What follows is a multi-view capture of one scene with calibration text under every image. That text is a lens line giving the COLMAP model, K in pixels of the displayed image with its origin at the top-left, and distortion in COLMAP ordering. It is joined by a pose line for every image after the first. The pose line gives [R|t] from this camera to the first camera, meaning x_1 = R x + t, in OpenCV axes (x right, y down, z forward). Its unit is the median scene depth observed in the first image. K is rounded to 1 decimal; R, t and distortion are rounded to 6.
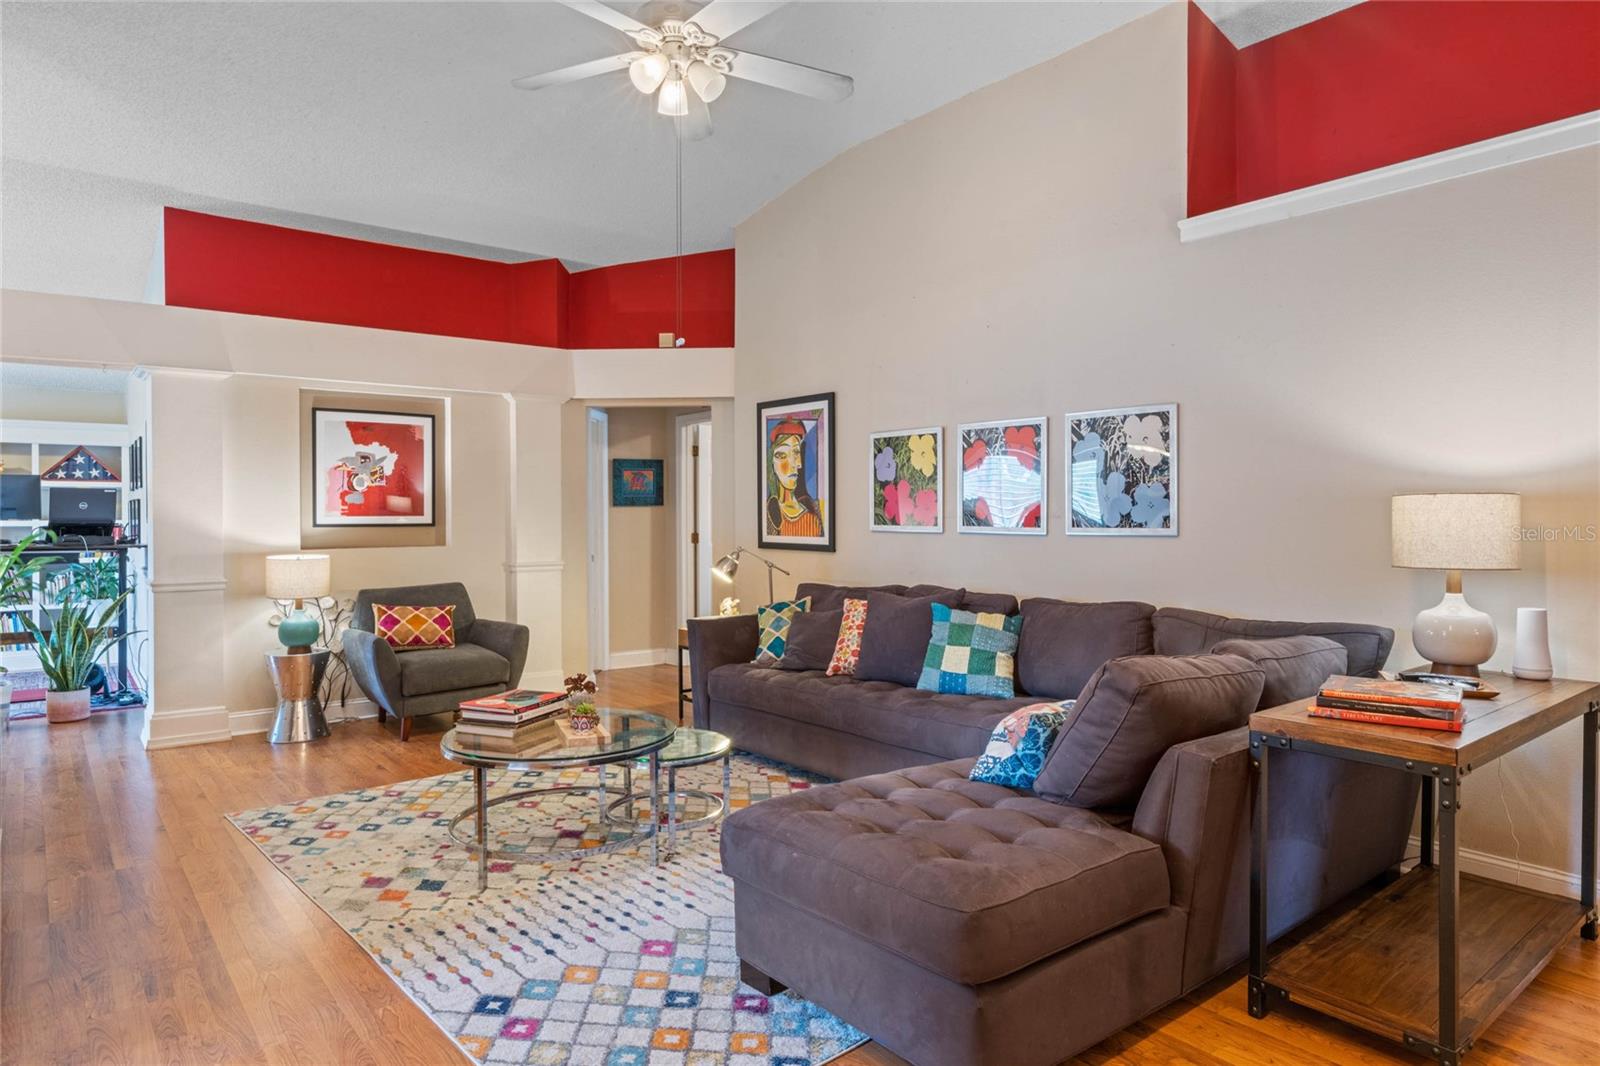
lens RADIAL K [[970.3, 0, 790.1], [0, 970.3, 519.6], [0, 0, 1]] dist [0.005515, -0.001040]
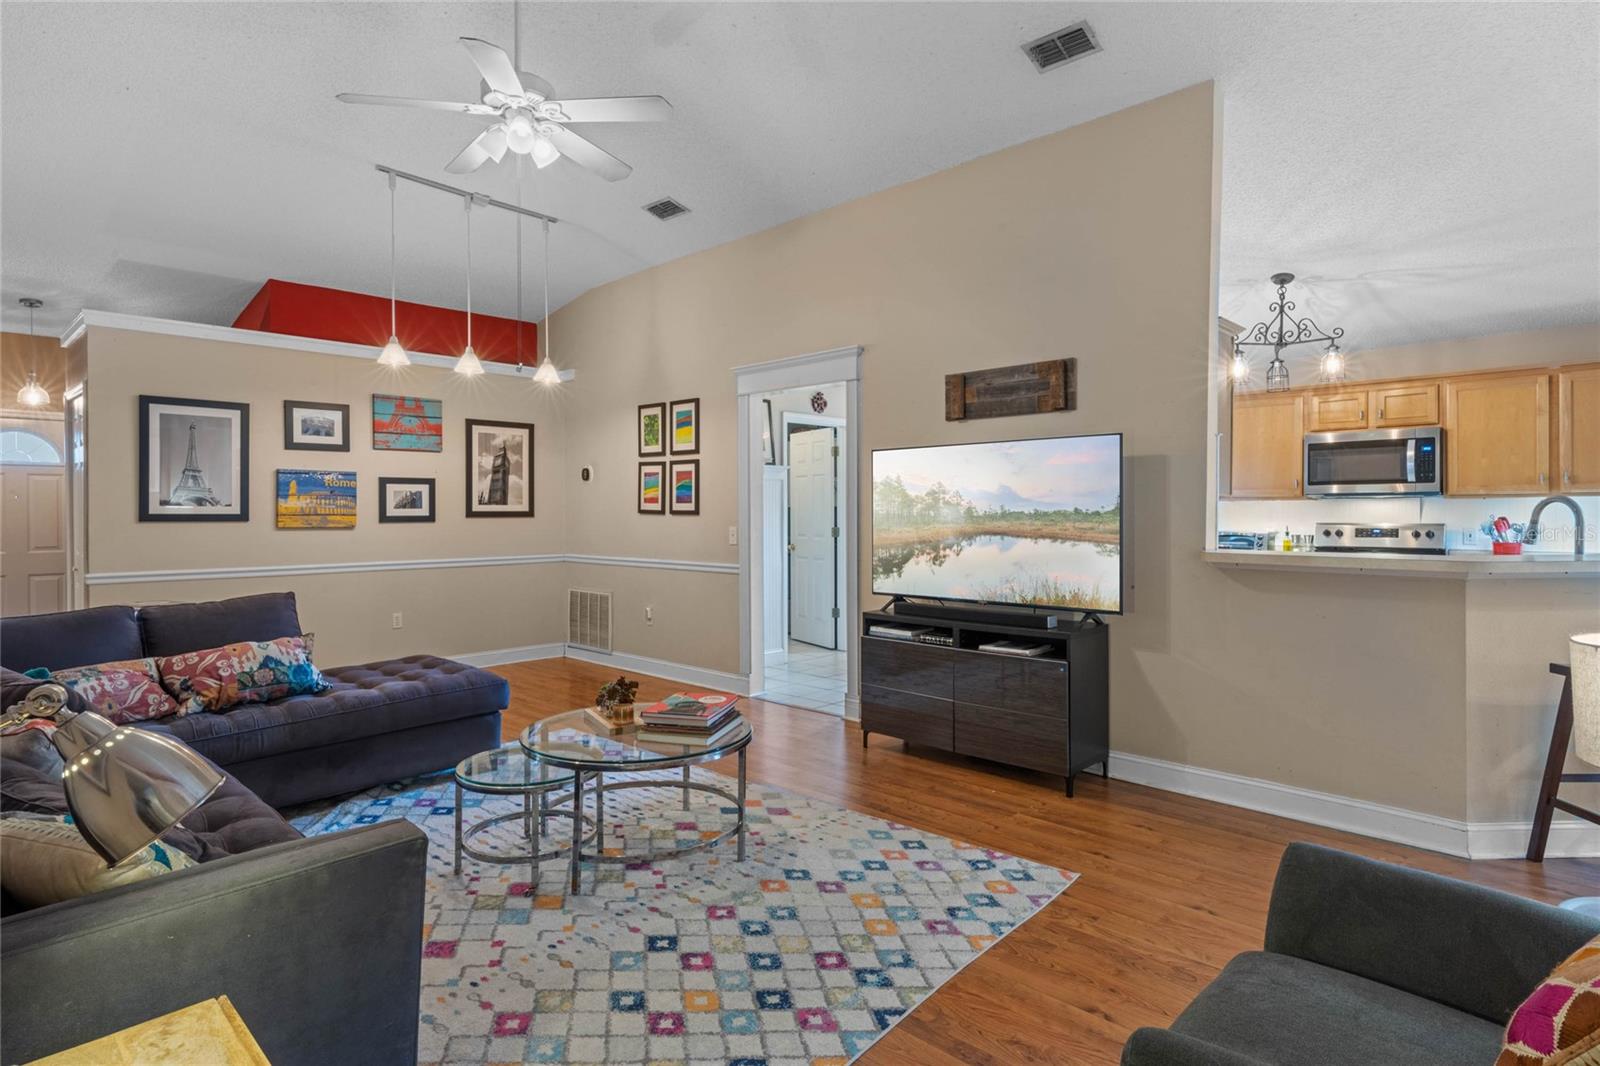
lens RADIAL K [[837.3, 0, 801.7], [0, 837.3, 524.5], [0, 0, 1]] dist [0.003192, 0.000754]
pose [[-0.989185, 0.007408, -0.146484, -0.194774], [0.003900, 0.999699, 0.024220, -0.009526], [0.146619, 0.023387, -0.988917, 1.319150]]
